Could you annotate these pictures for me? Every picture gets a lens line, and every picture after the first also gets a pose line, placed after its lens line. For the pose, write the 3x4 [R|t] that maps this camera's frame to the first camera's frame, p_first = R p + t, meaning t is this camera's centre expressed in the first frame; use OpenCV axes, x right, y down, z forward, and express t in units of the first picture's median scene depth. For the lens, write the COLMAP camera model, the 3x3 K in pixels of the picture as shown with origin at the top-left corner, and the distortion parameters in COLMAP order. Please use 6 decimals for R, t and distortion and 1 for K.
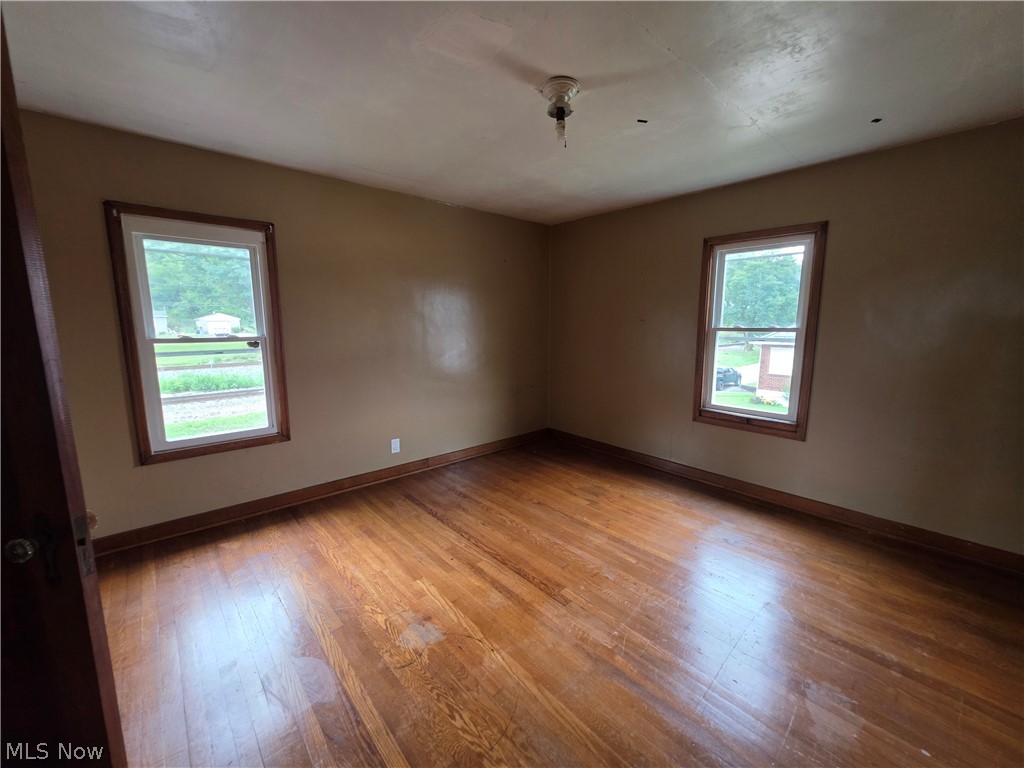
lens RADIAL K [[410.3, 0, 516.5], [0, 410.3, 382.7], [0, 0, 1]] dist [0.001069, -0.000097]
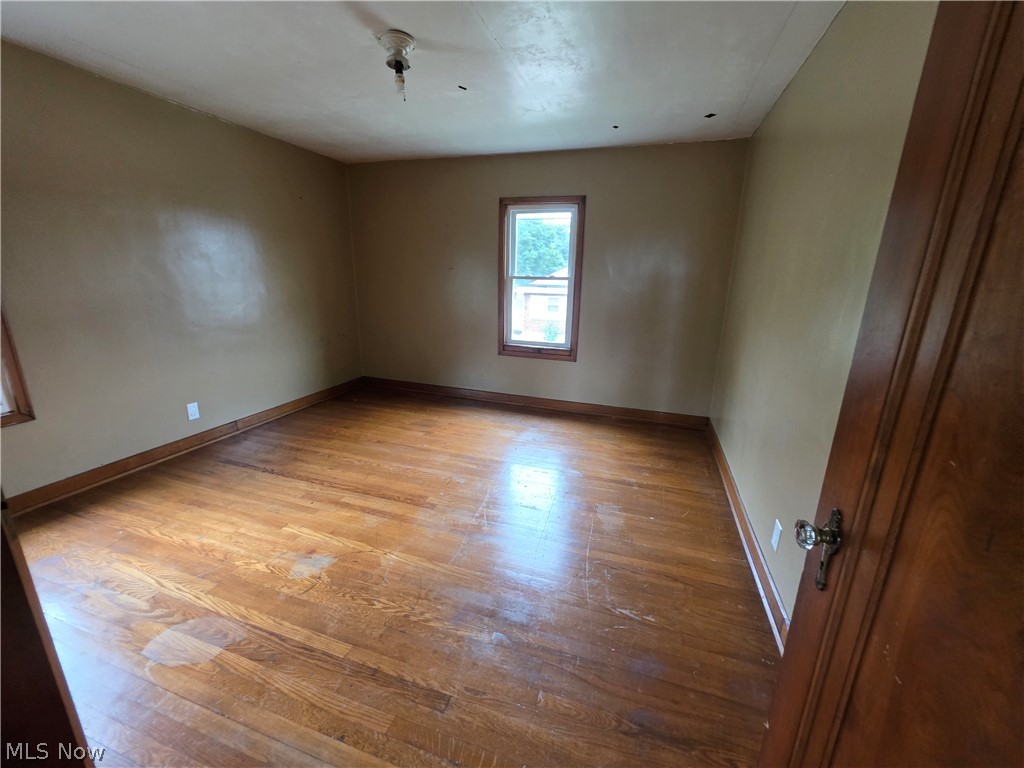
lens RADIAL K [[410.3, 0, 516.5], [0, 410.3, 382.7], [0, 0, 1]] dist [0.001069, -0.000097]
pose [[0.864266, -0.111658, 0.490486, -0.171718], [0.052110, 0.989681, 0.133478, 0.021453], [-0.500329, -0.089801, 0.861166, -0.101912]]
